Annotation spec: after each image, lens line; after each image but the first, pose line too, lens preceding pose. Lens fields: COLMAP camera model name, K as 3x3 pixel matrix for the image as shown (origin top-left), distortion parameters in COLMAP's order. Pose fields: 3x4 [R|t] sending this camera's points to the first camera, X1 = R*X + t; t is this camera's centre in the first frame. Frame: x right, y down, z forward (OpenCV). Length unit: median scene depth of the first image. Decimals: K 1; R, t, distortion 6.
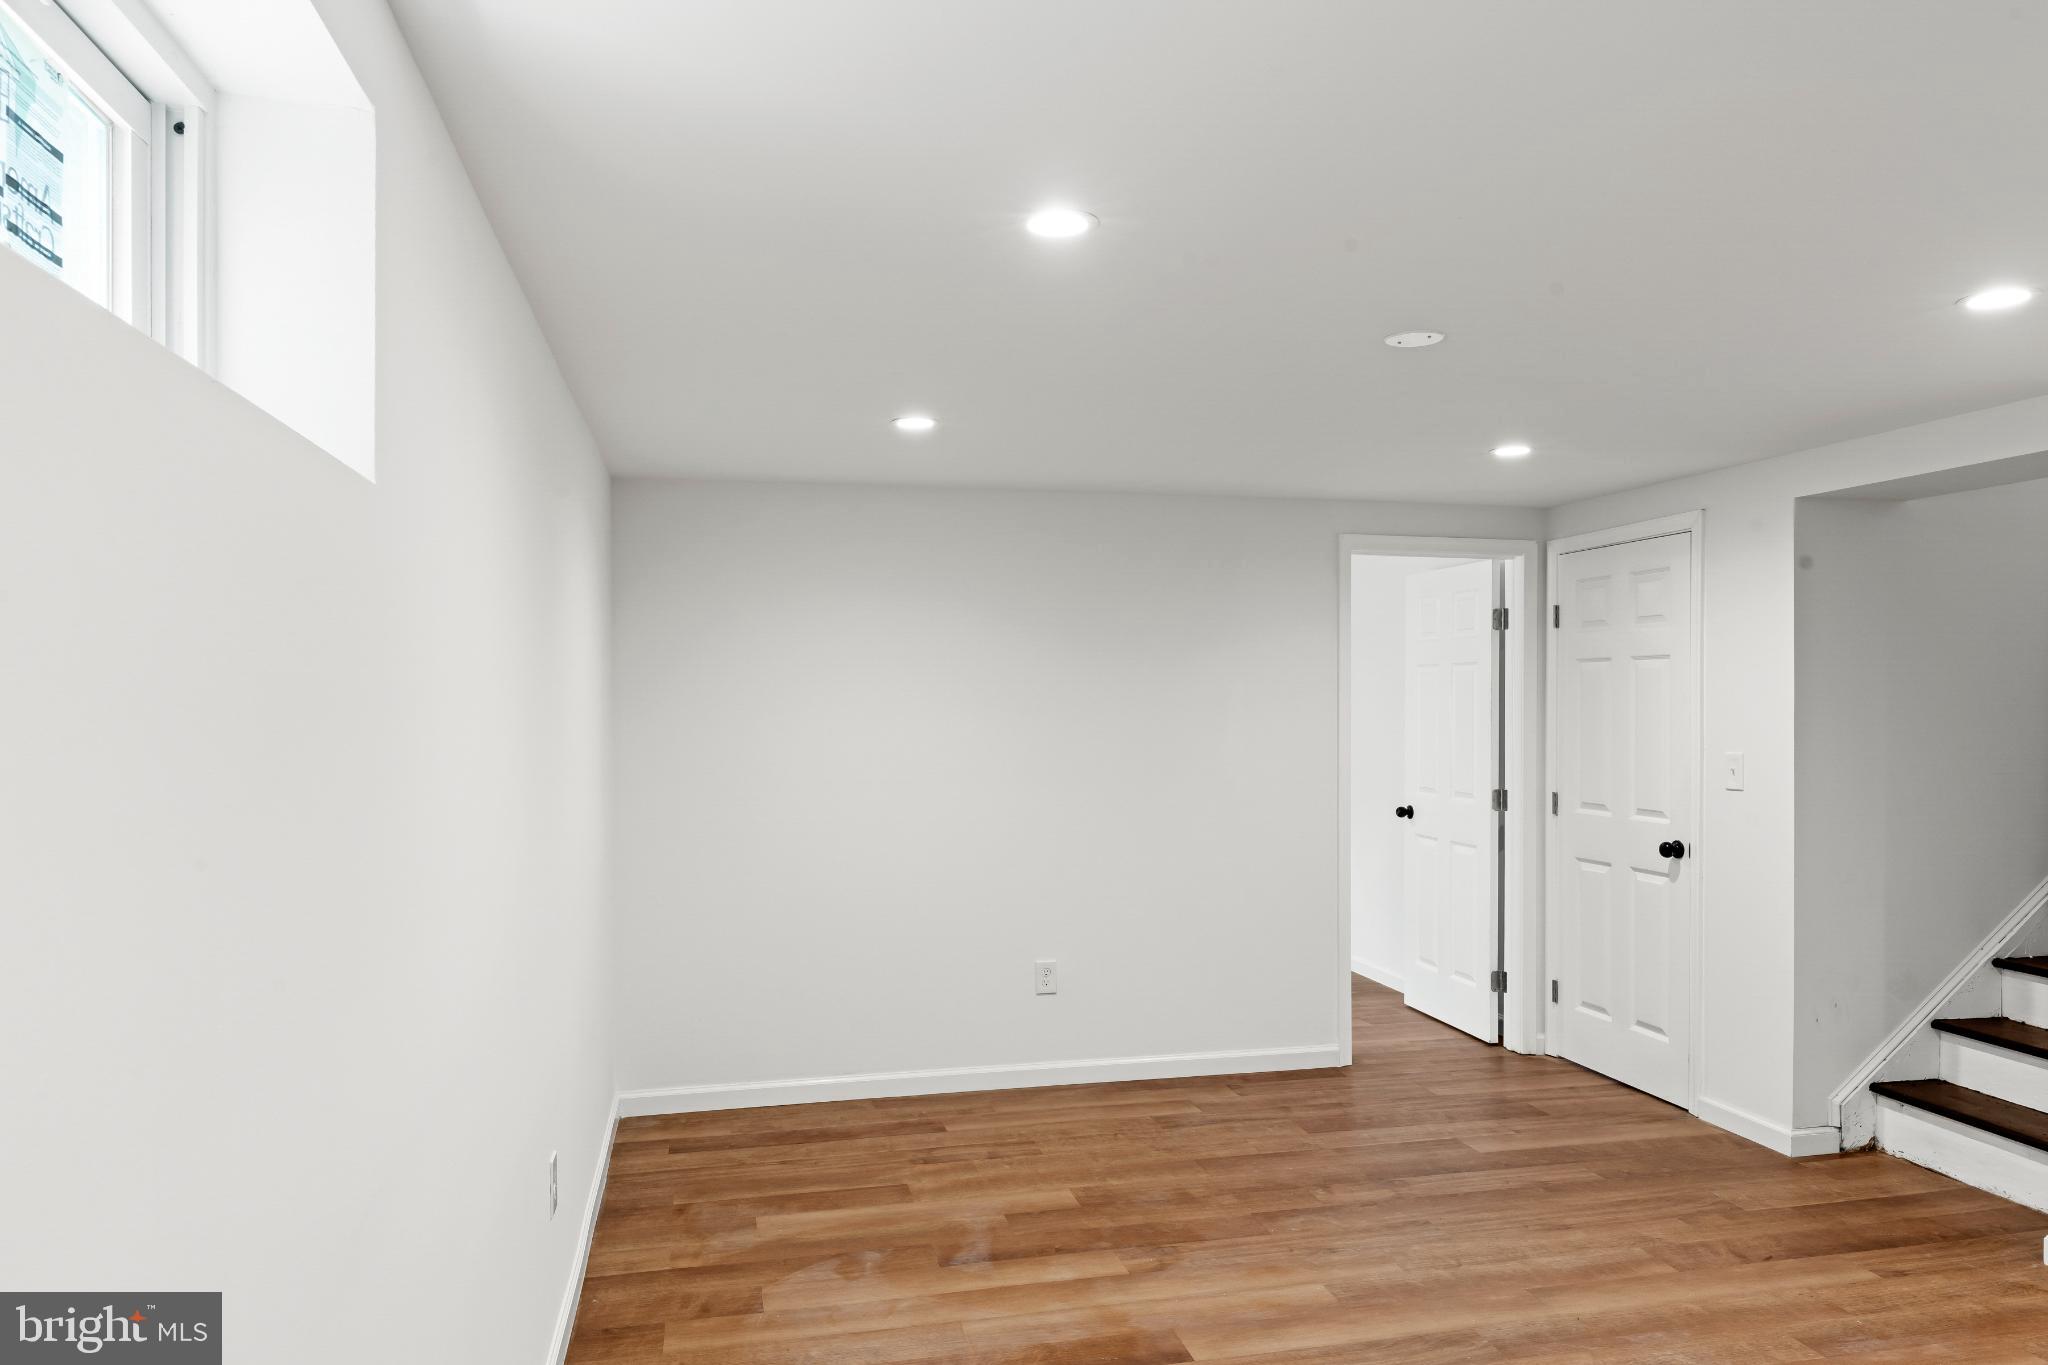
lens RADIAL K [[1347.3, 0, 1024.0], [0, 1347.3, 682.5], [0, 0, 1]] dist [0.000234, 0.000002]
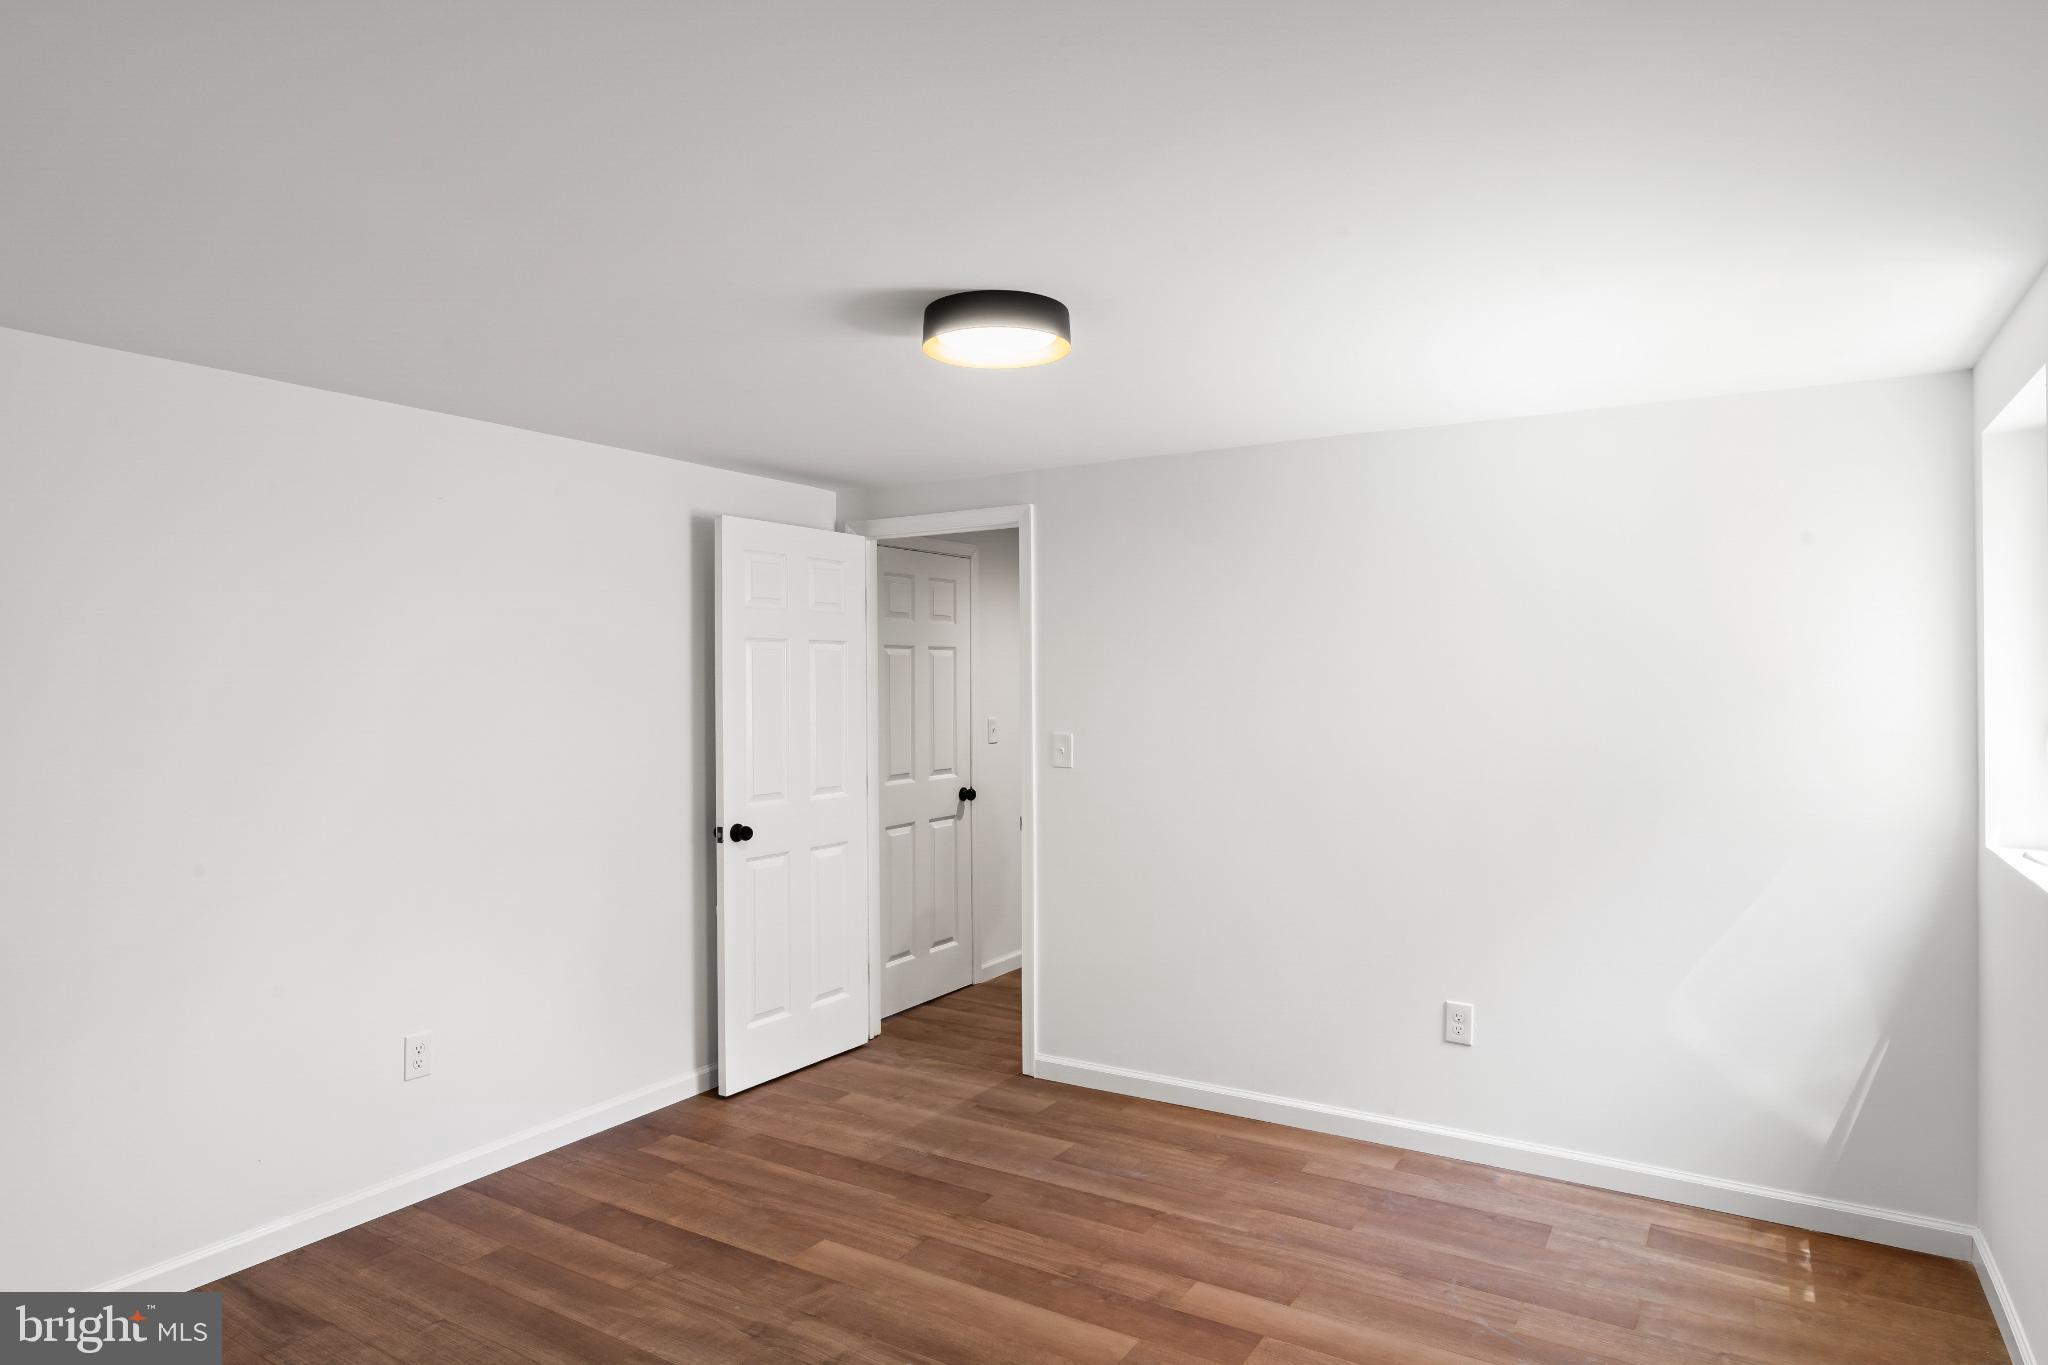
lens RADIAL K [[1188.2, 0, 1024.0], [0, 1188.2, 682.5], [0, 0, 1]] dist [0.002932, -0.001125]
pose [[-0.711045, 0.007362, 0.703108, -0.353803], [-0.000773, 0.999936, -0.011251, 0.024631], [-0.703146, -0.008543, -0.710994, 1.653173]]
